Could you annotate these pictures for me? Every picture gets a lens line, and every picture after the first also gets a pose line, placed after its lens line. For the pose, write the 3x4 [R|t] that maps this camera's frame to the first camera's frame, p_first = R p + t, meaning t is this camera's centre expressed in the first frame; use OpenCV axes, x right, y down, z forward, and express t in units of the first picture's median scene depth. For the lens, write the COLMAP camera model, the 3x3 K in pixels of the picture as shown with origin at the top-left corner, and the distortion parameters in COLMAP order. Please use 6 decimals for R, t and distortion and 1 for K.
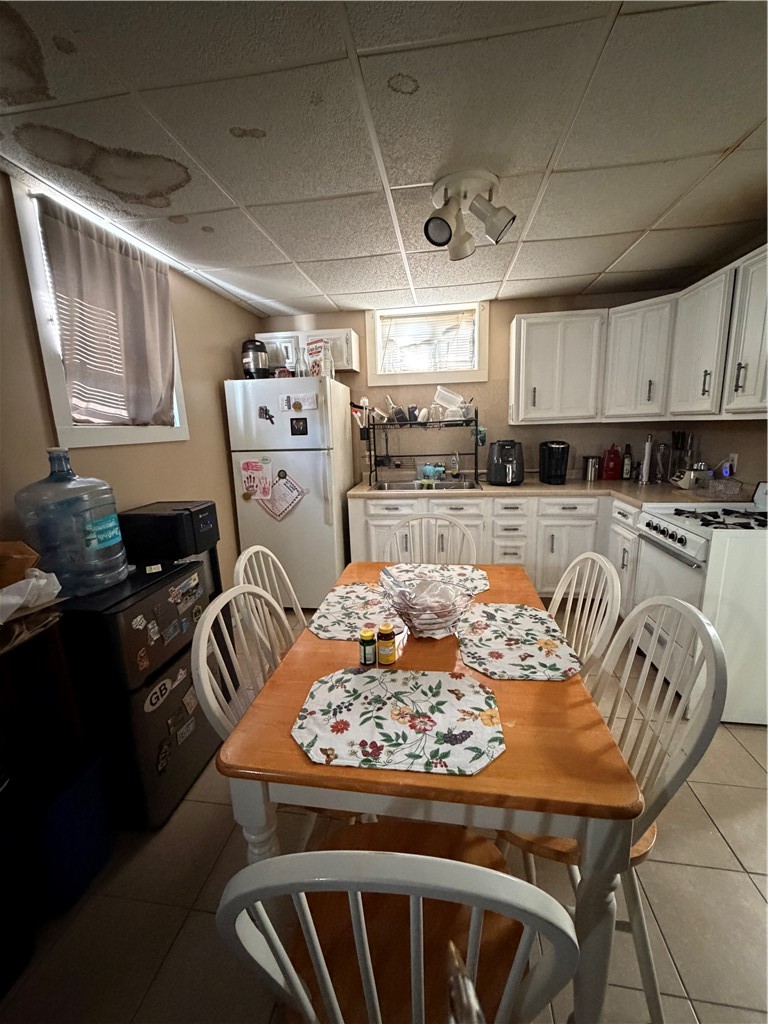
lens RADIAL K [[407.2, 0, 379.9], [0, 407.2, 508.8], [0, 0, 1]] dist [-0.000123, 0.000212]
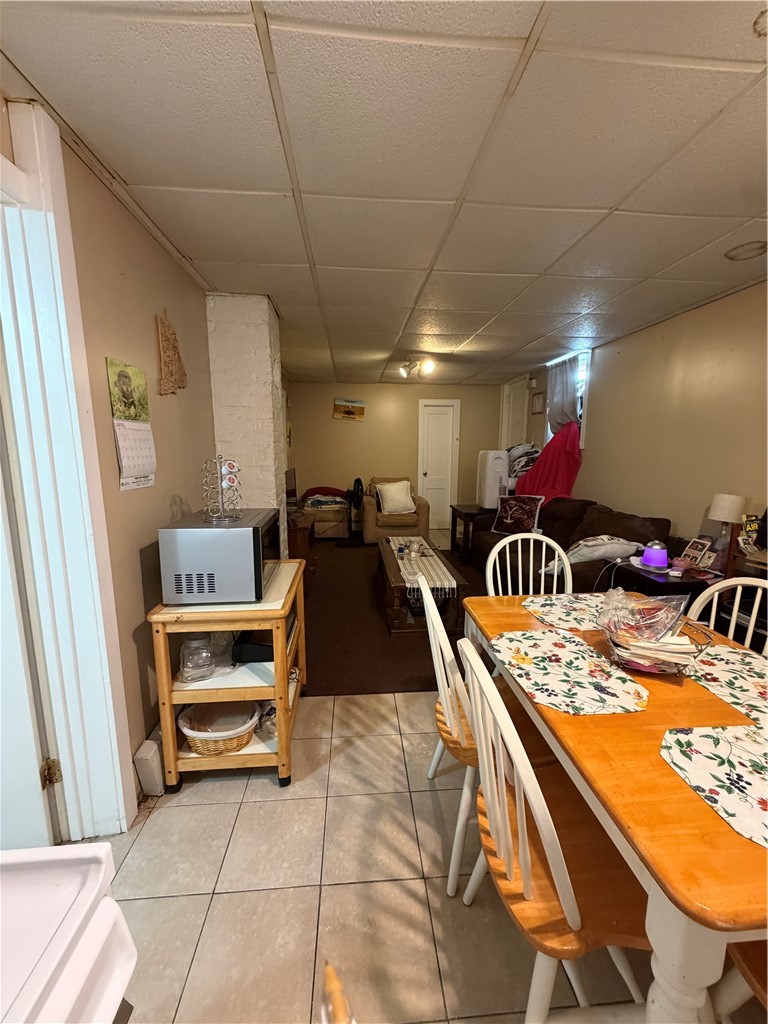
lens RADIAL K [[407.2, 0, 385.1], [0, 407.2, 511.2], [0, 0, 1]] dist [-0.000123, 0.000212]
pose [[-0.971324, 0.064774, -0.228765, 0.912518], [-0.019942, 0.936588, 0.349864, -0.352126], [0.236920, 0.344394, -0.908439, 1.641543]]
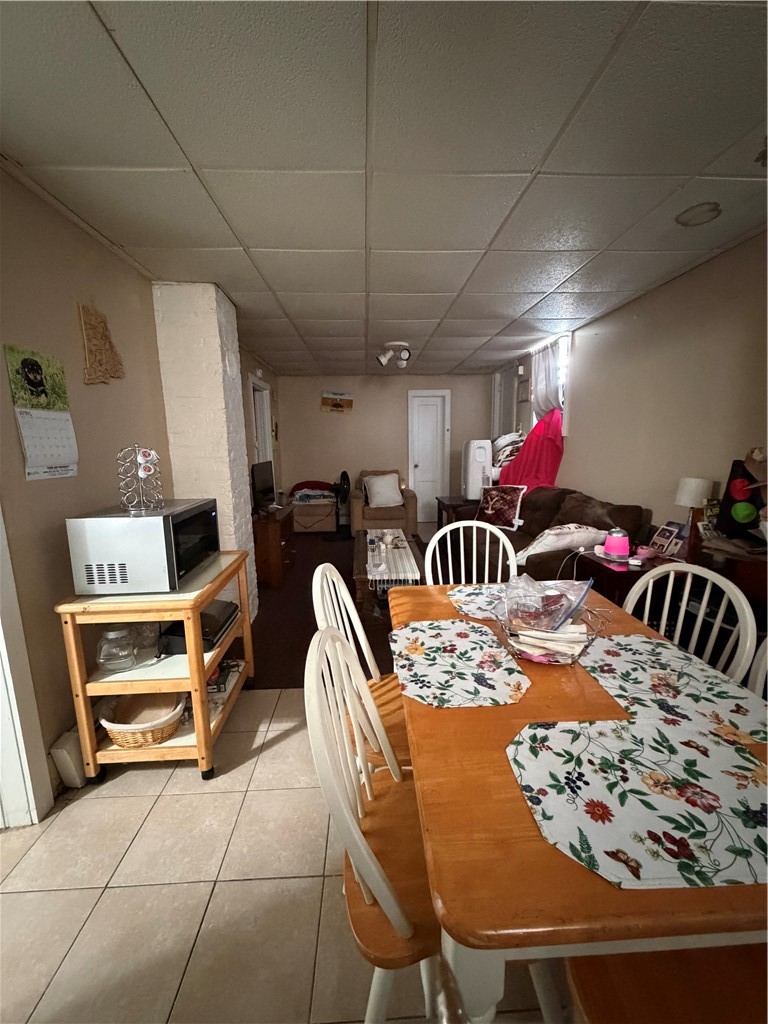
lens RADIAL K [[407.2, 0, 384.9], [0, 407.2, 511.7], [0, 0, 1]] dist [-0.000123, 0.000212]
pose [[-0.977926, 0.079804, -0.193111, 0.612932], [0.004678, 0.932324, 0.361595, -0.311234], [0.208898, 0.352710, -0.912117, 1.673626]]
